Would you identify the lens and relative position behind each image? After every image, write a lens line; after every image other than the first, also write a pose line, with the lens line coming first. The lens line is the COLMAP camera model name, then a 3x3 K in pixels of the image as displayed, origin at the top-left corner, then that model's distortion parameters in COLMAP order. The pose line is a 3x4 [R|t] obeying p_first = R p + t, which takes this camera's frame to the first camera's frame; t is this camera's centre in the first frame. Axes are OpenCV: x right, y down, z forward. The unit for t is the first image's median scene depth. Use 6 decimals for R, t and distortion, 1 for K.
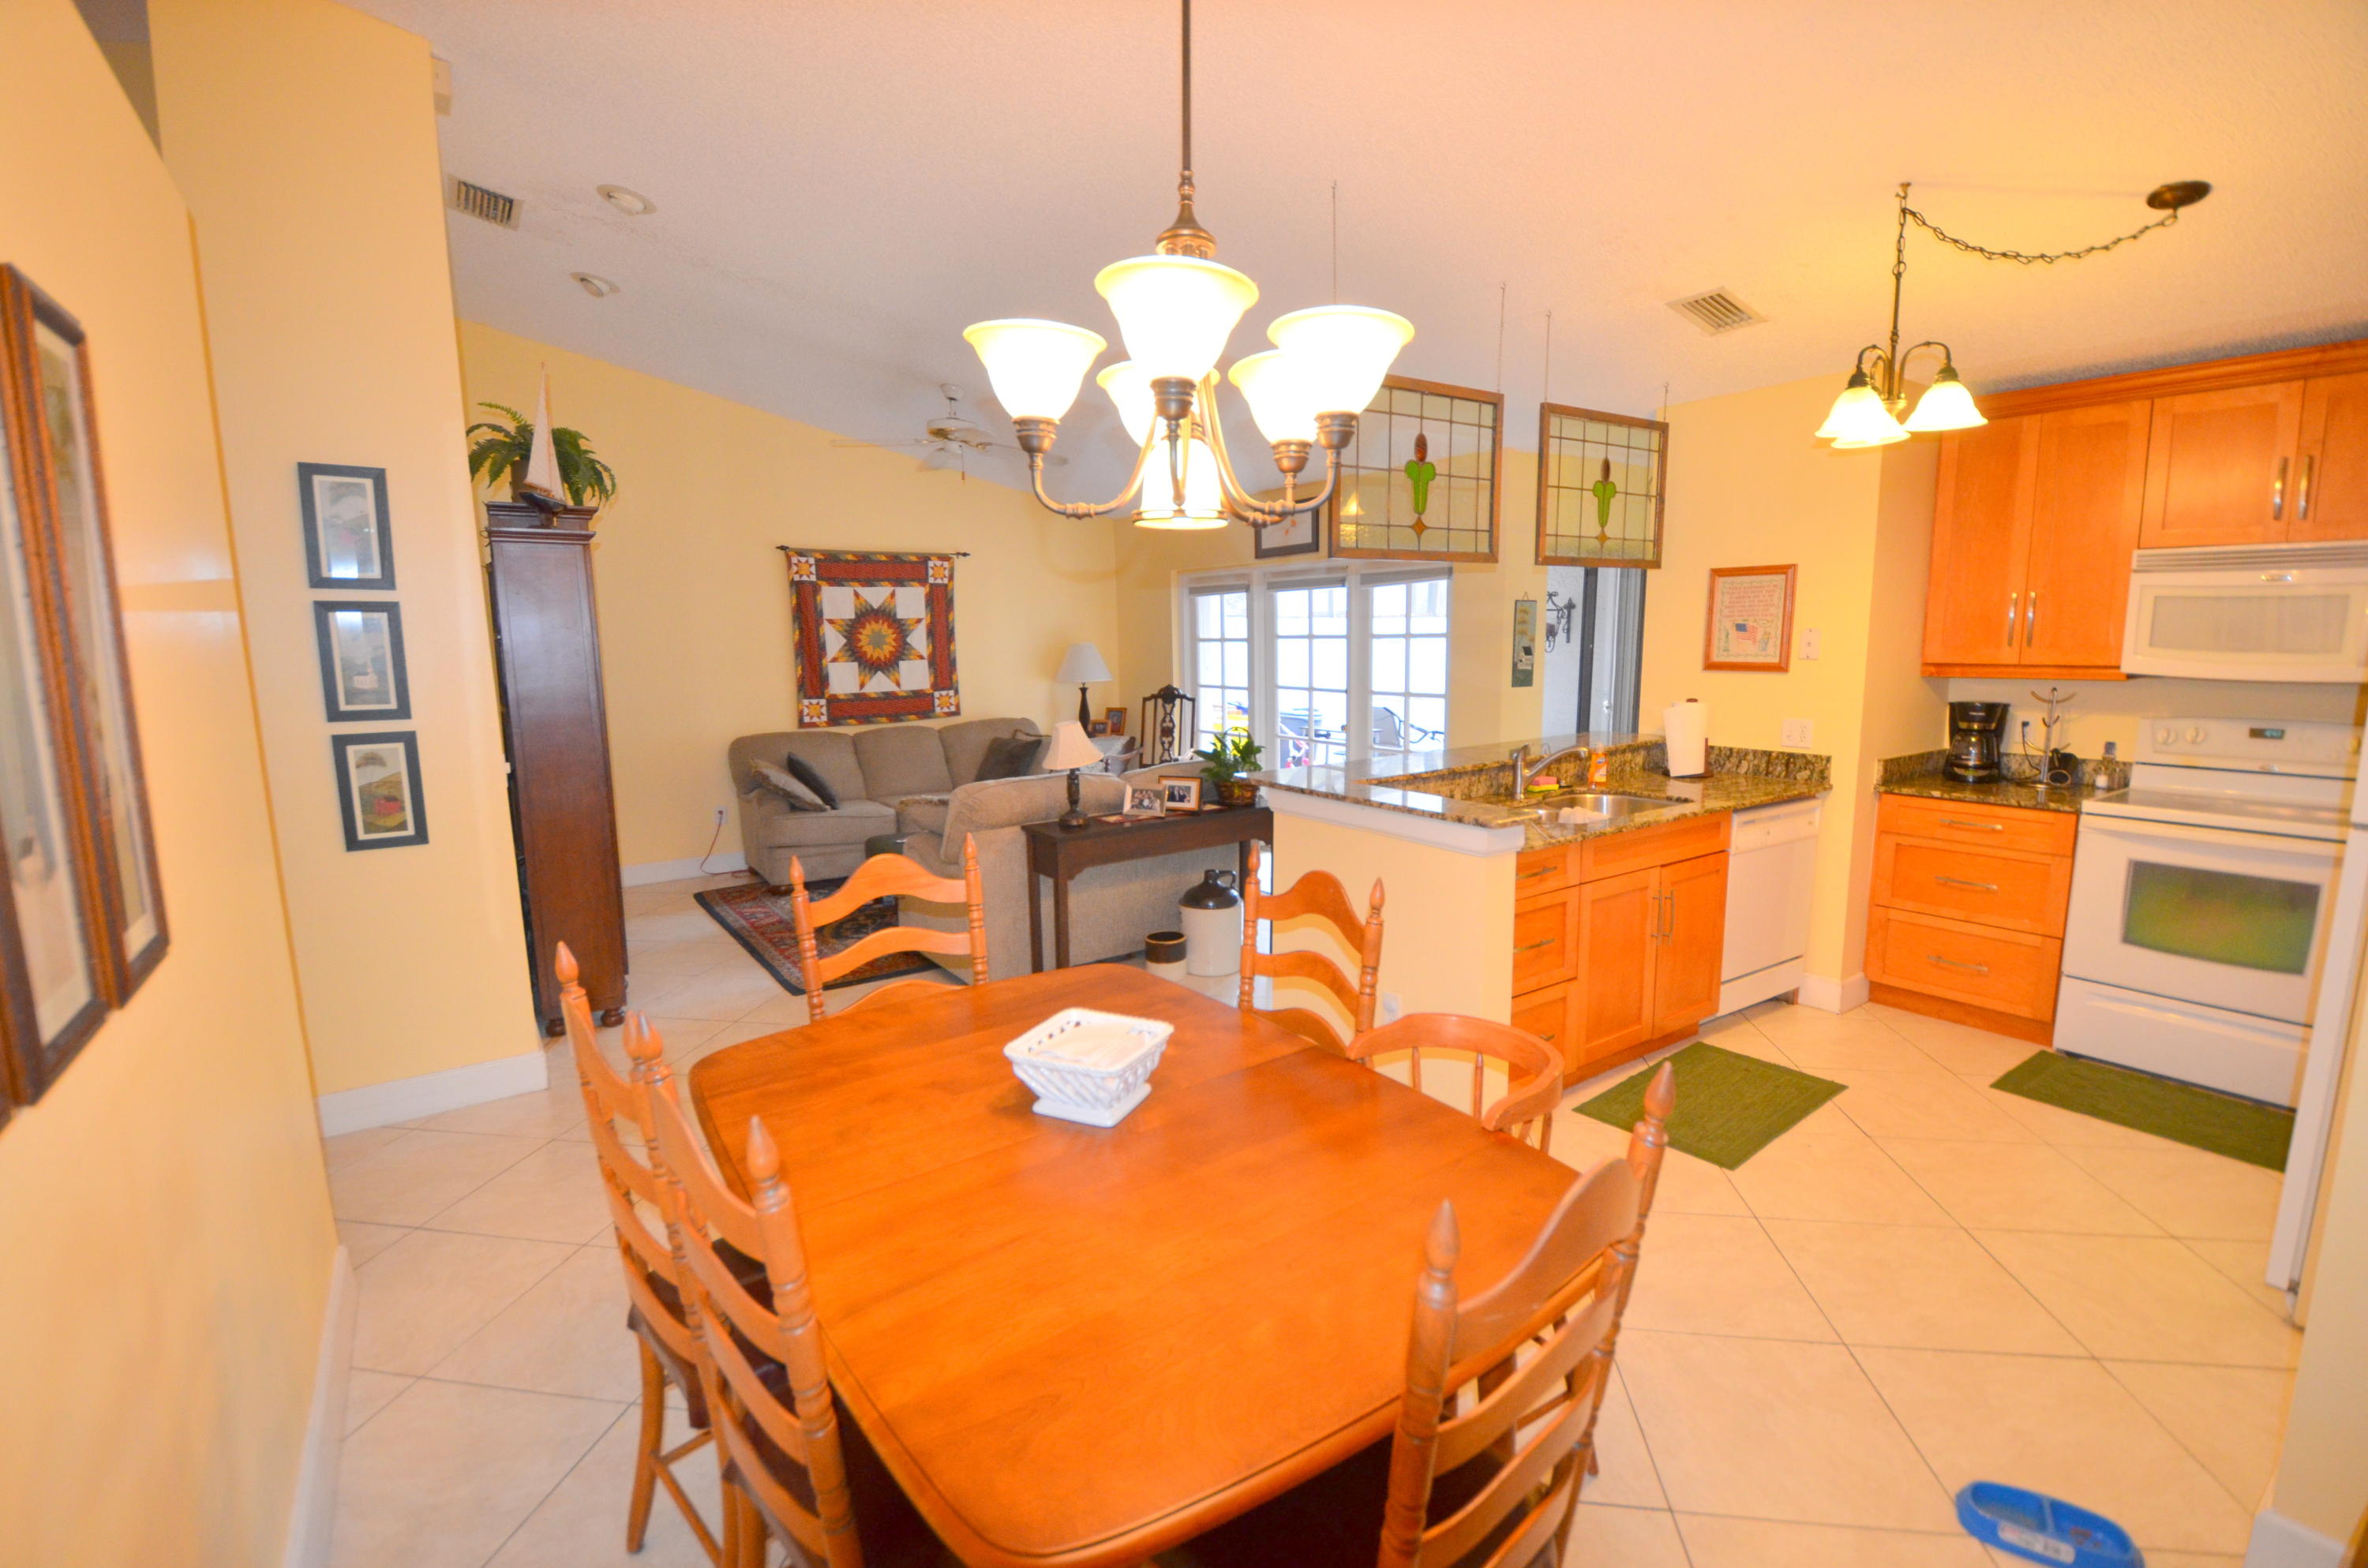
lens RADIAL K [[1048.0, 0, 1184.0], [0, 1048.0, 784.0], [0, 0, 1]] dist [0.016445, -0.022385]
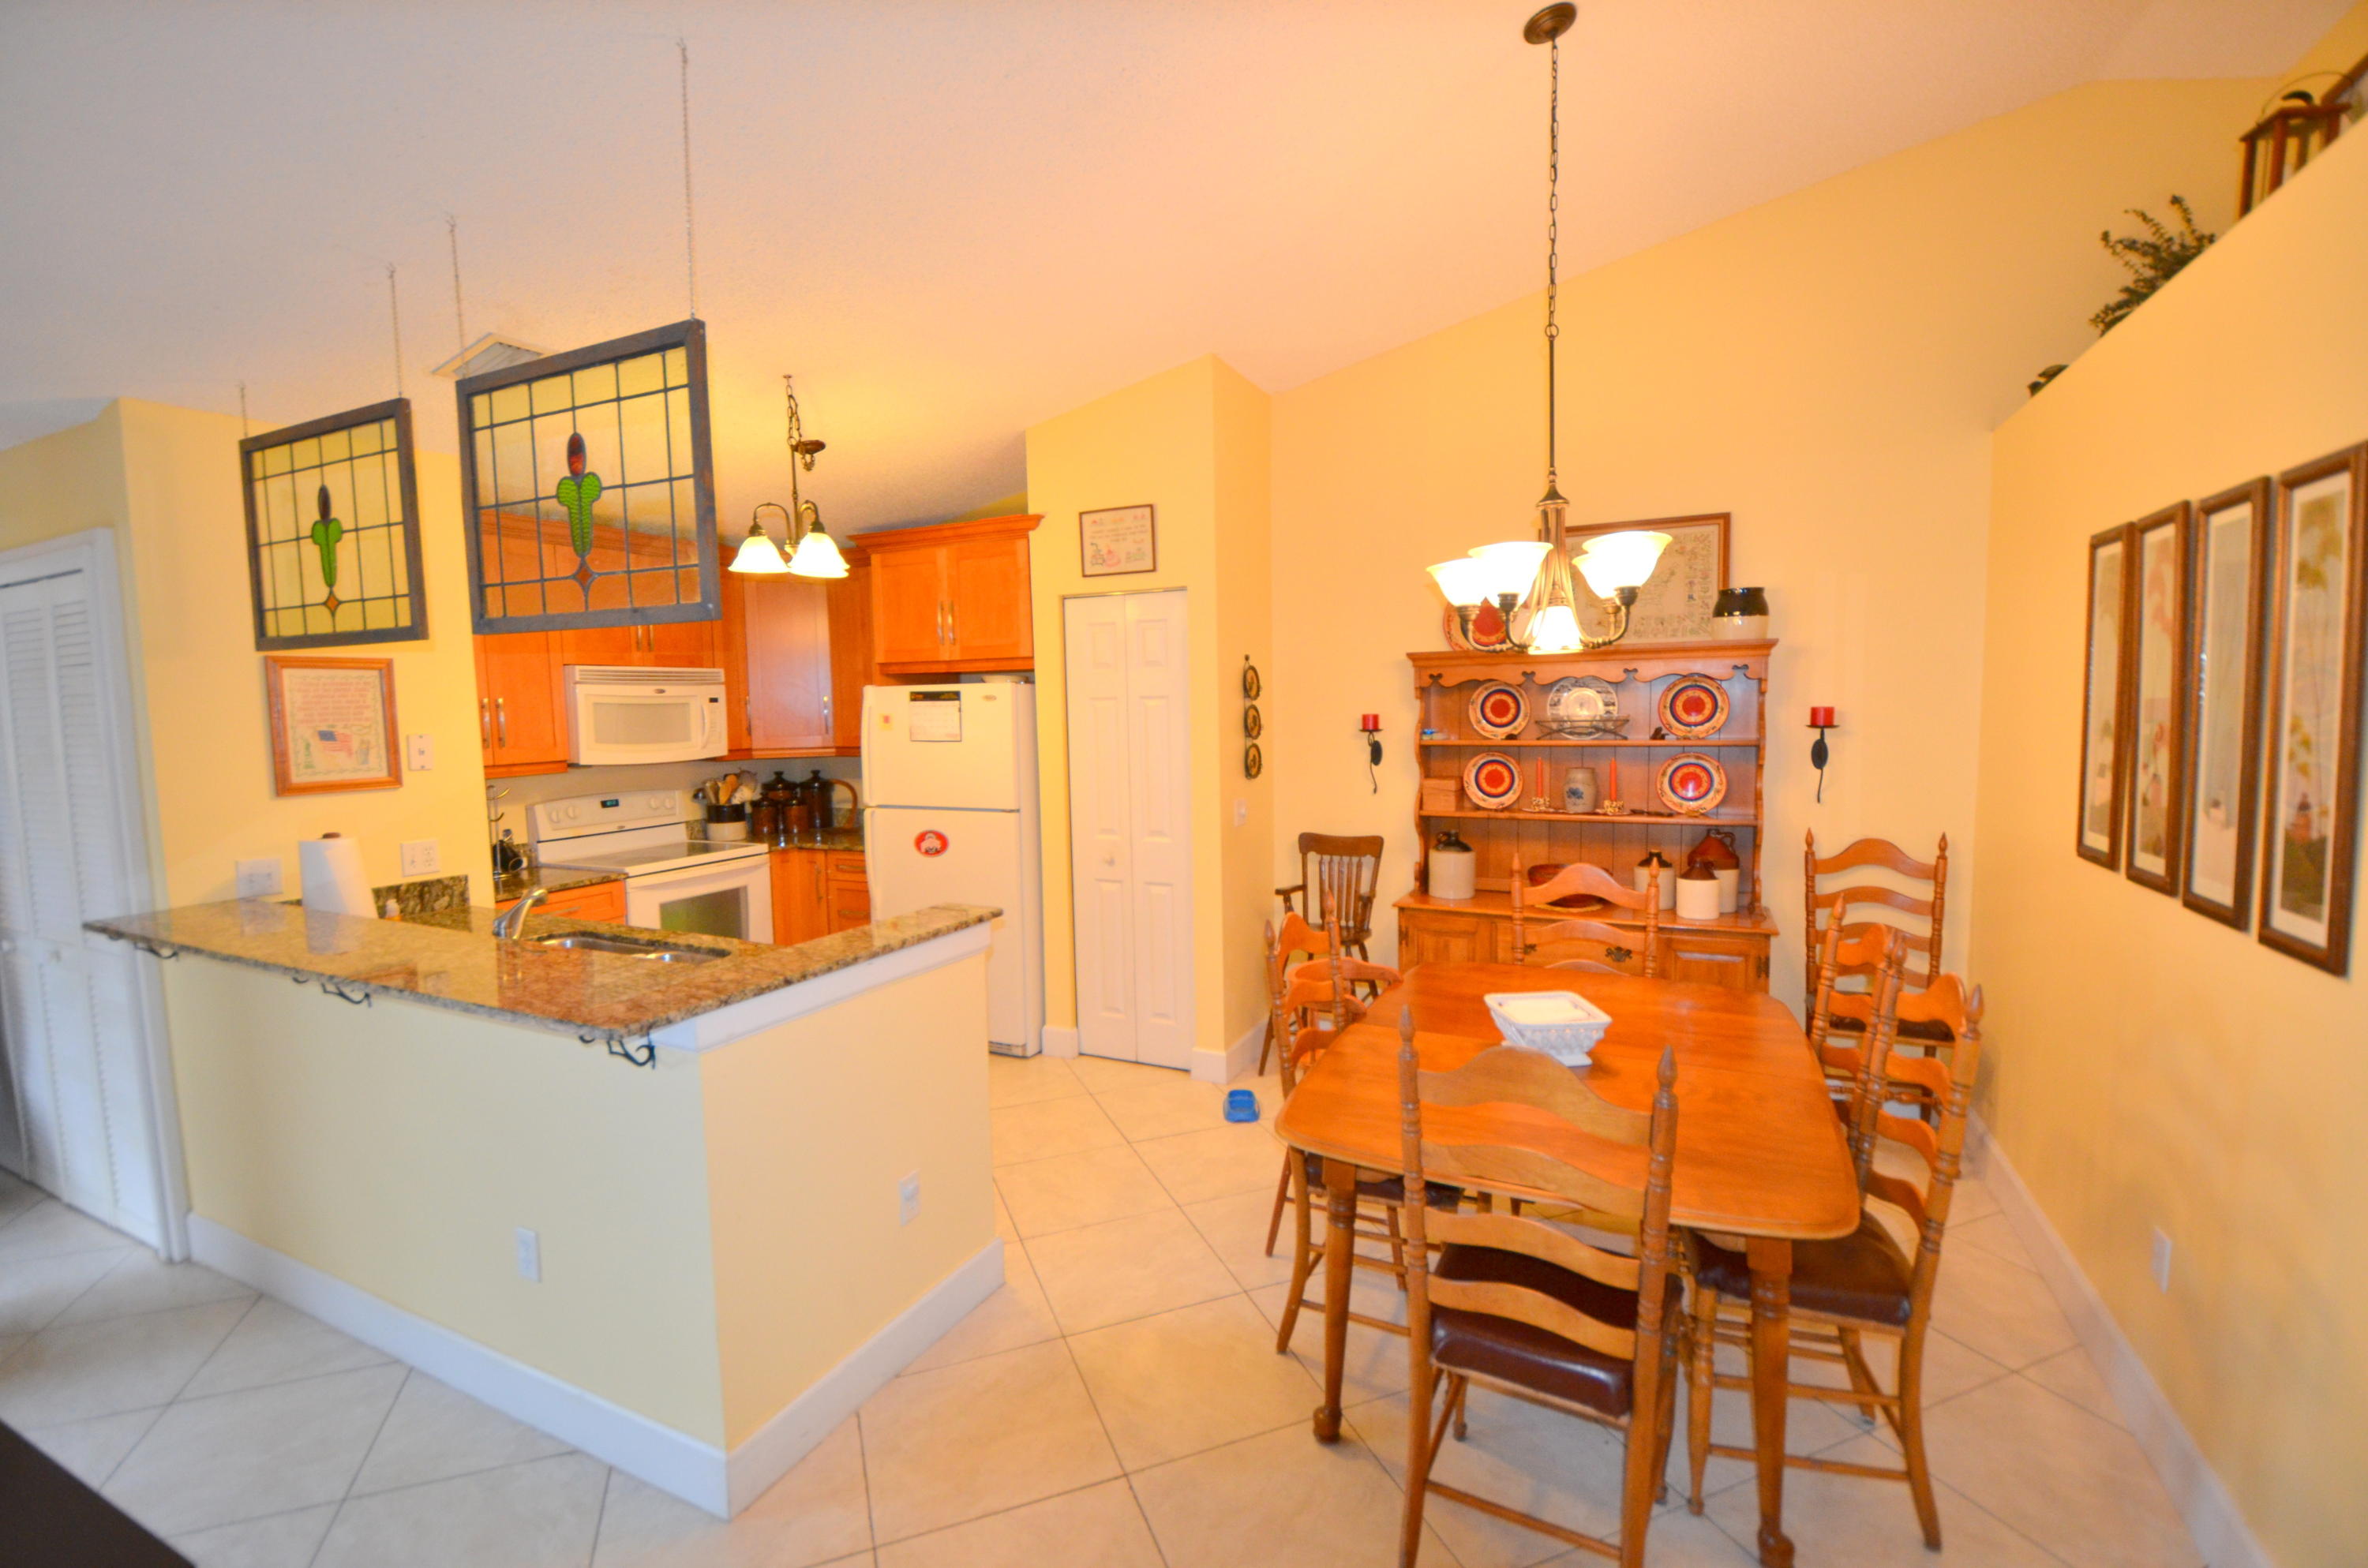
lens RADIAL K [[1048.0, 0, 1184.0], [0, 1048.0, 784.0], [0, 0, 1]] dist [0.016445, -0.022385]
pose [[-0.489796, -0.050982, 0.870345, -0.266488], [0.148422, 0.978840, 0.140863, -0.079990], [-0.859110, 0.198173, -0.471866, 0.513669]]
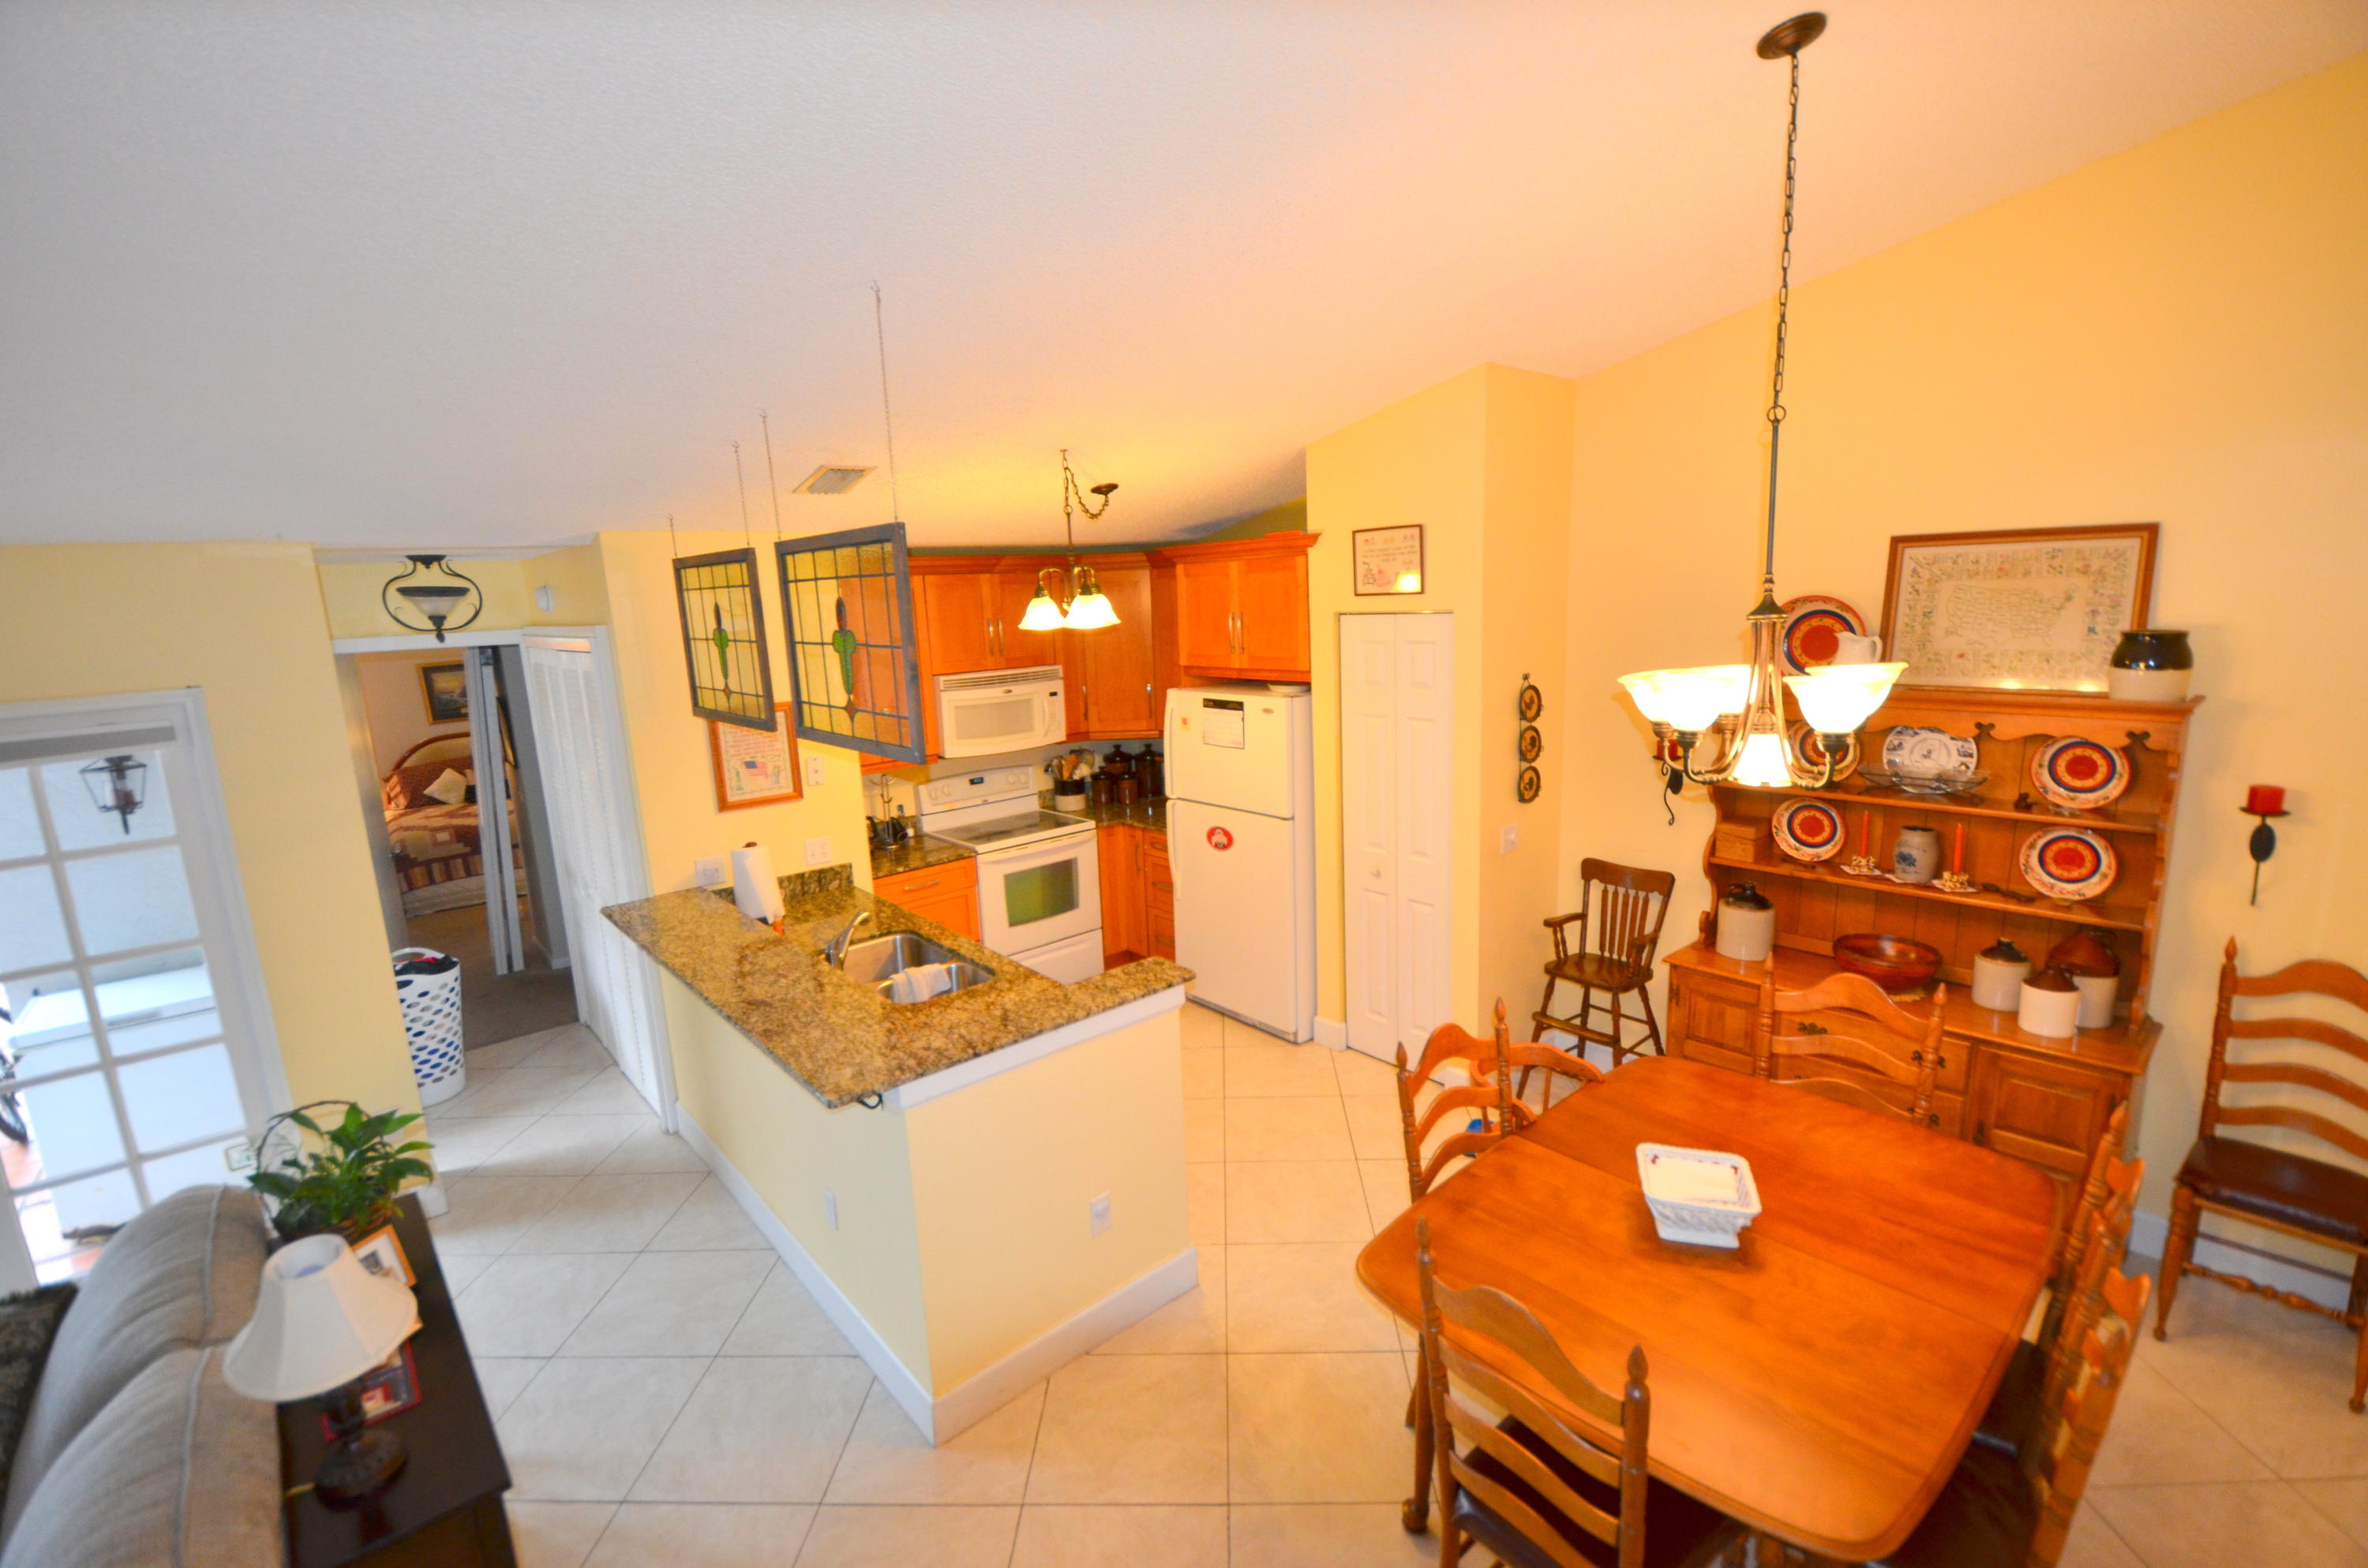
lens RADIAL K [[1046.3, 0, 1172.6], [0, 1046.3, 787.2], [0, 0, 1]] dist [0.024992, -0.034086]
pose [[-0.100241, -0.171415, 0.980086, -0.309104], [0.184916, 0.964676, 0.187633, -0.149350], [-0.977629, 0.200042, -0.065003, 0.415679]]
